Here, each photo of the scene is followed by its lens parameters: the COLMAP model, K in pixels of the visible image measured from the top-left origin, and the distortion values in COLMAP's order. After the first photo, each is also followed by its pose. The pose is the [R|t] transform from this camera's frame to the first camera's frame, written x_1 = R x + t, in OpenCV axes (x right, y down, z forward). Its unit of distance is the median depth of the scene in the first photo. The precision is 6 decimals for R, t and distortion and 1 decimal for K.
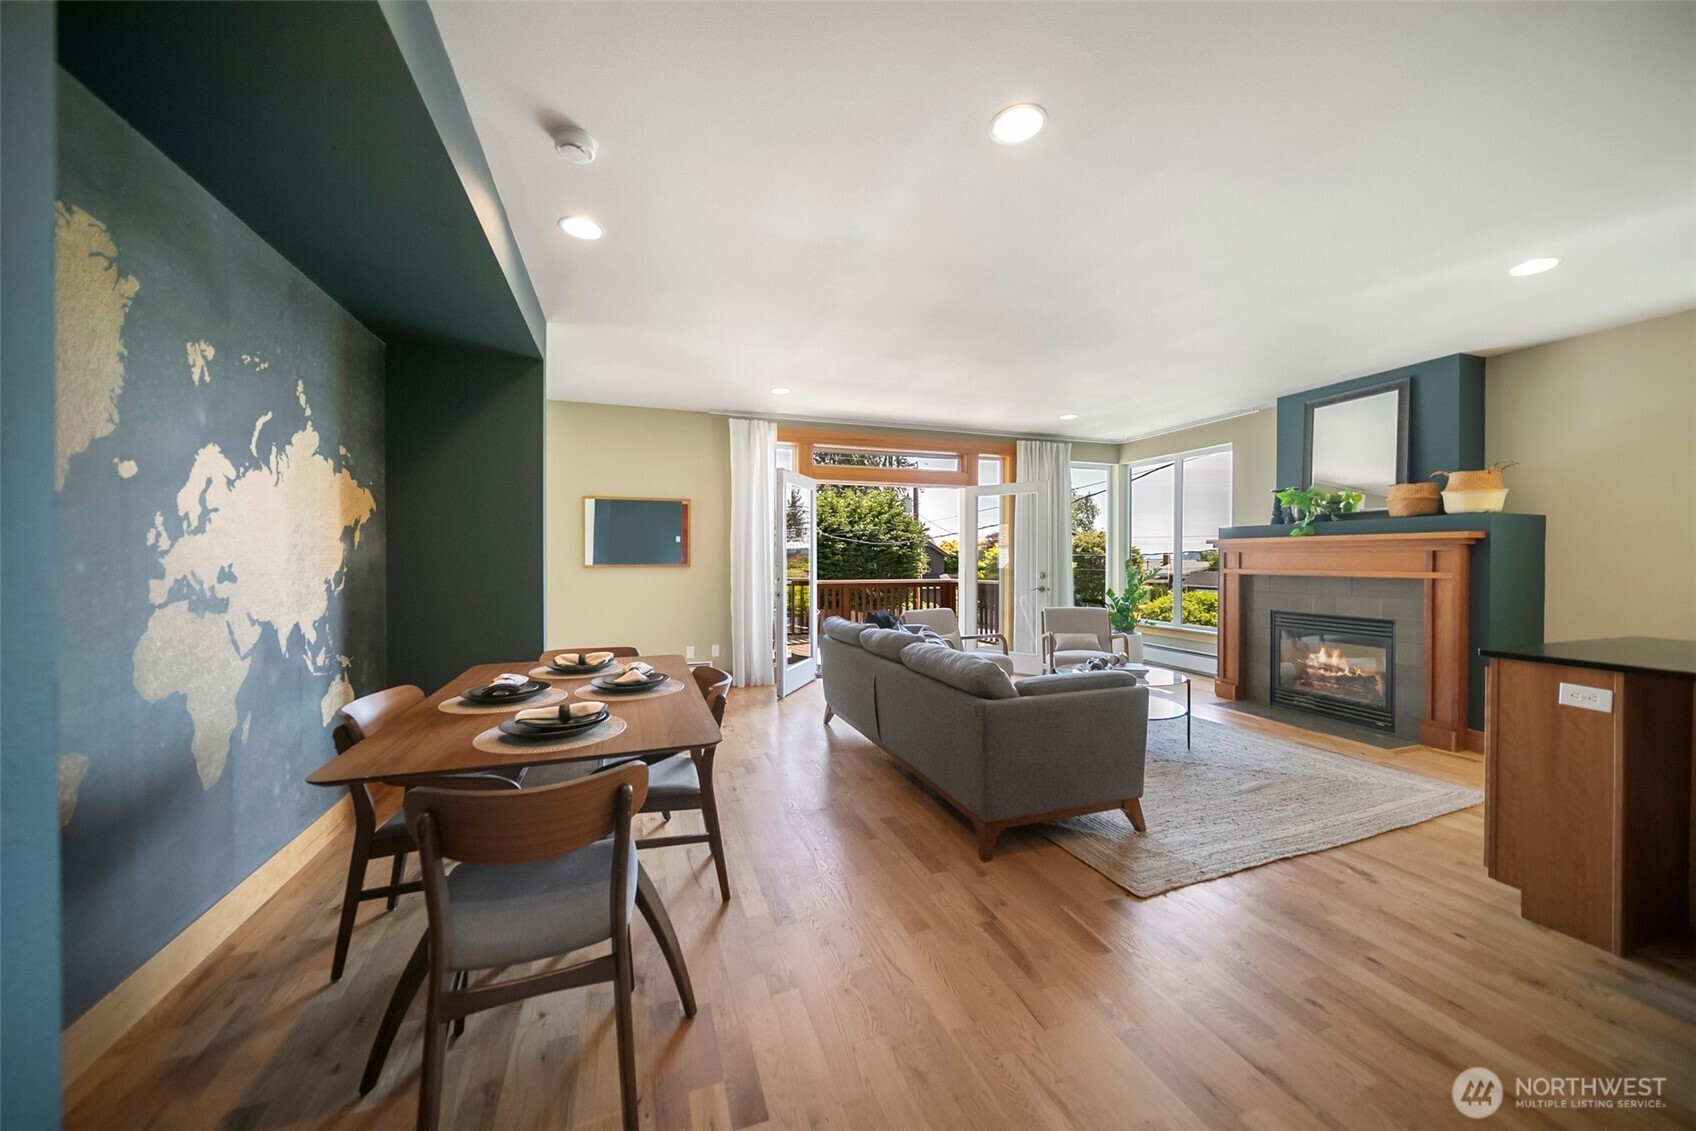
lens RADIAL K [[602.9, 0, 841.7], [0, 602.9, 560.6], [0, 0, 1]] dist [-0.000440, -0.000259]
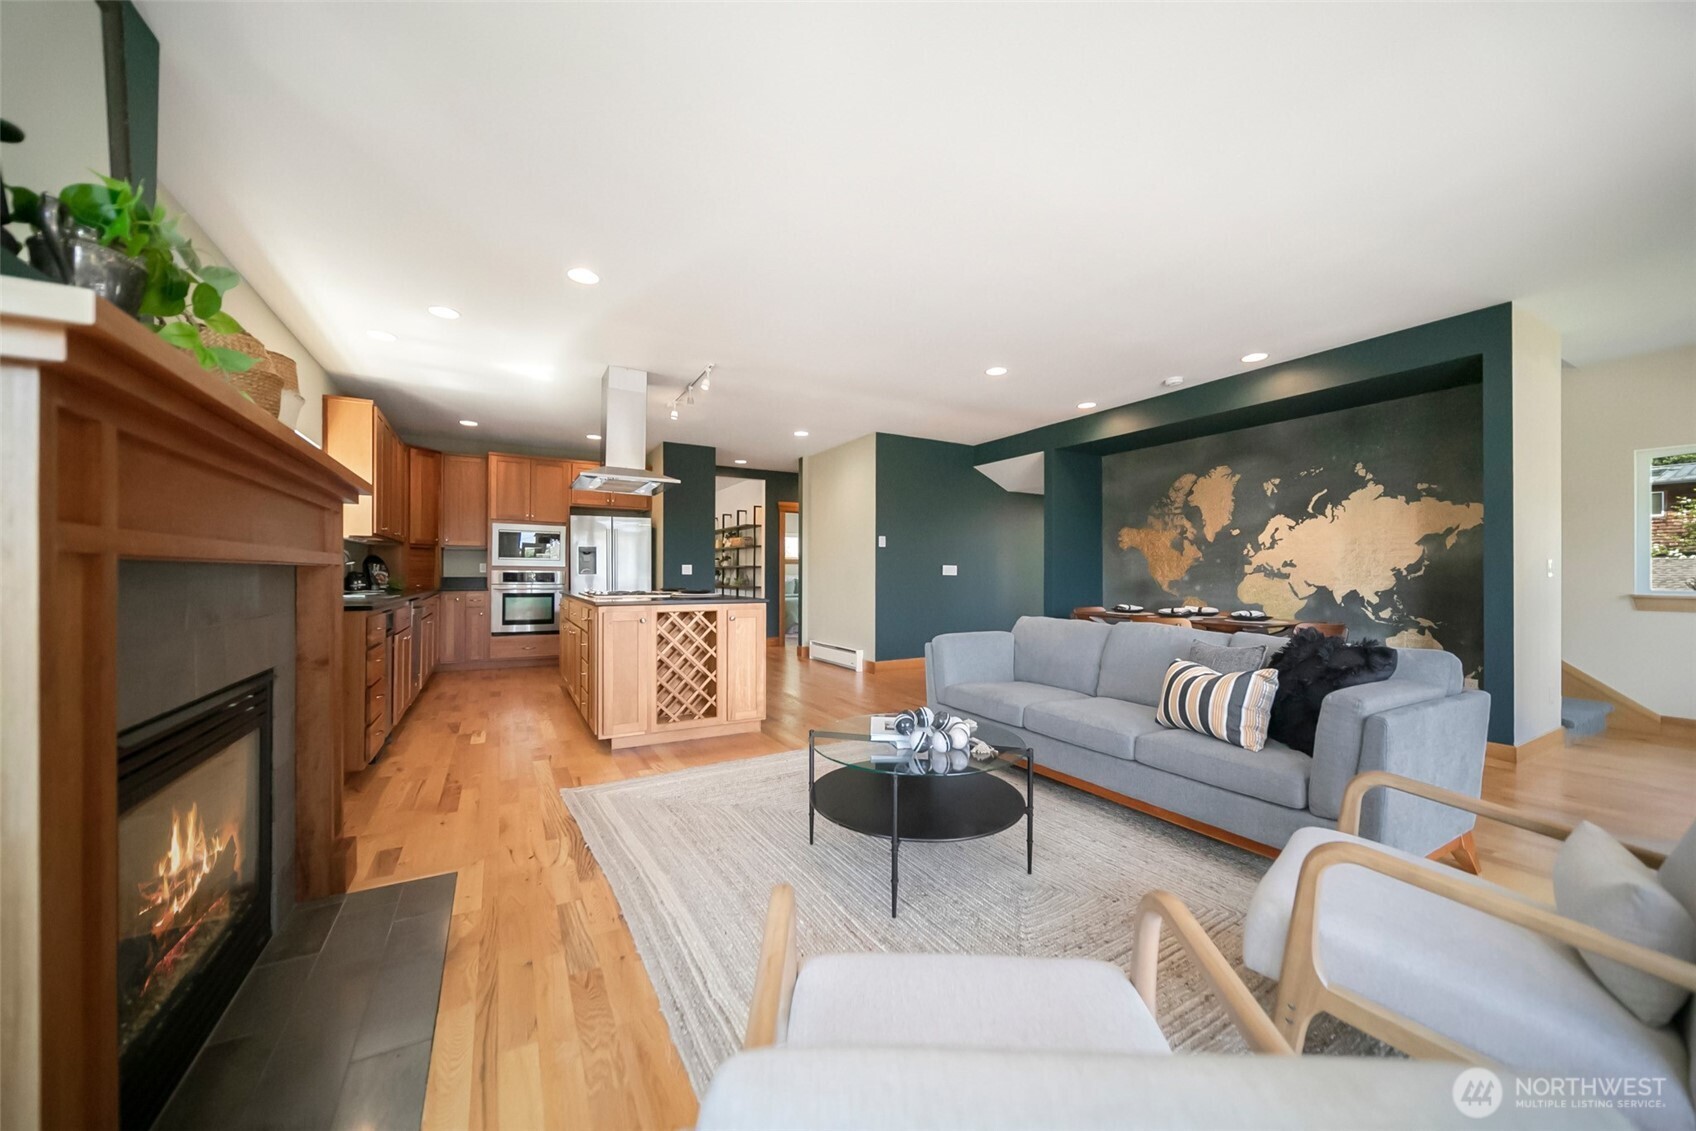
lens RADIAL K [[595.2, 0, 854.3], [0, 595.2, 570.9], [0, 0, 1]] dist [-0.000685, -0.000065]
pose [[-0.981369, -0.006072, -0.192039, 0.622207], [-0.006614, 0.999976, 0.002186, 0.029041], [0.192021, 0.003415, -0.981385, 1.538260]]
